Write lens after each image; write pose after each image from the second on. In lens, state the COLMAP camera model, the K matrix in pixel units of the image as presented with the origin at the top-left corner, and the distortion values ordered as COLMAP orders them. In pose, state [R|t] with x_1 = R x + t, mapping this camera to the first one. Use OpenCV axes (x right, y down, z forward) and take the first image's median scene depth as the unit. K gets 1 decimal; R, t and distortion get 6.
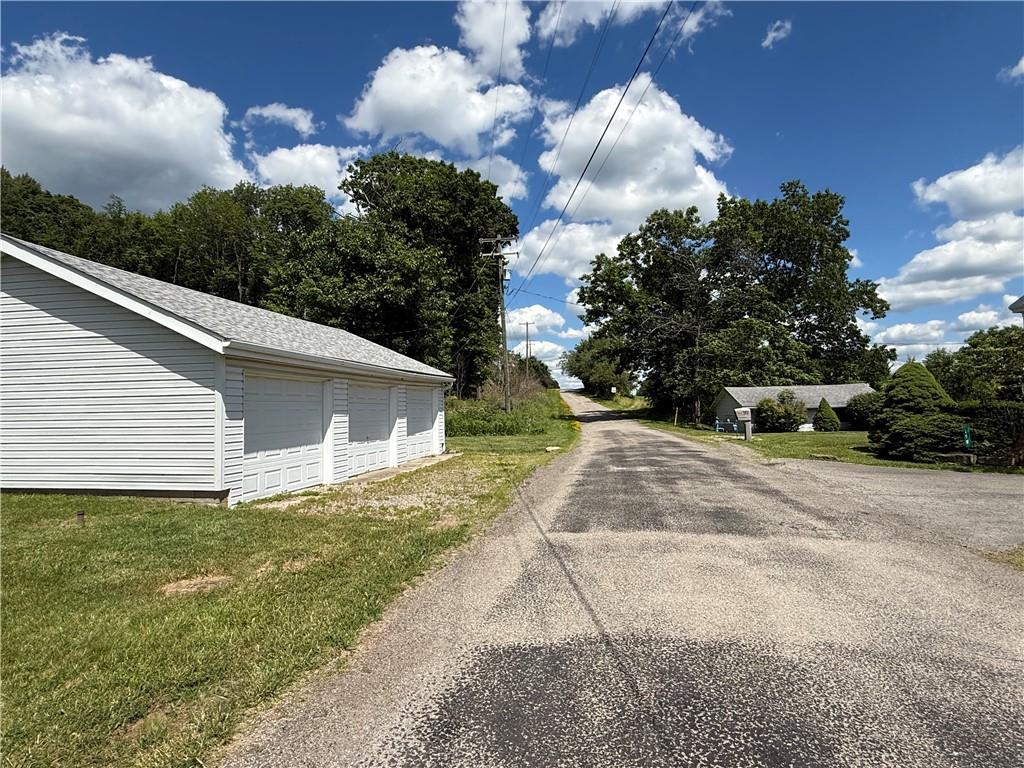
lens RADIAL K [[573.3, 0, 512.0], [0, 573.3, 384.0], [0, 0, 1]] dist [-0.000727, 0.001499]
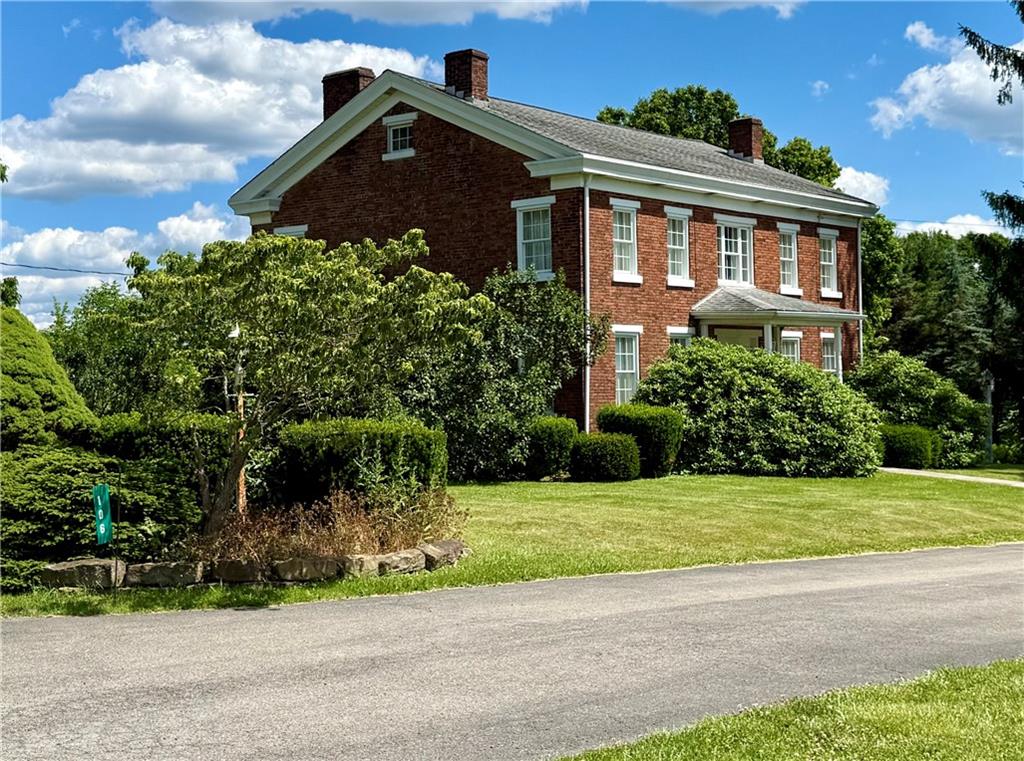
lens RADIAL K [[953.3, 0, 512.0], [0, 953.3, 380.5], [0, 0, 1]] dist [-0.007013, -0.005851]
pose [[0.593194, 0.001120, 0.805059, 0.333173], [-0.020284, 0.999702, 0.013555, -0.005496], [-0.804804, -0.024371, 0.593040, 0.311845]]
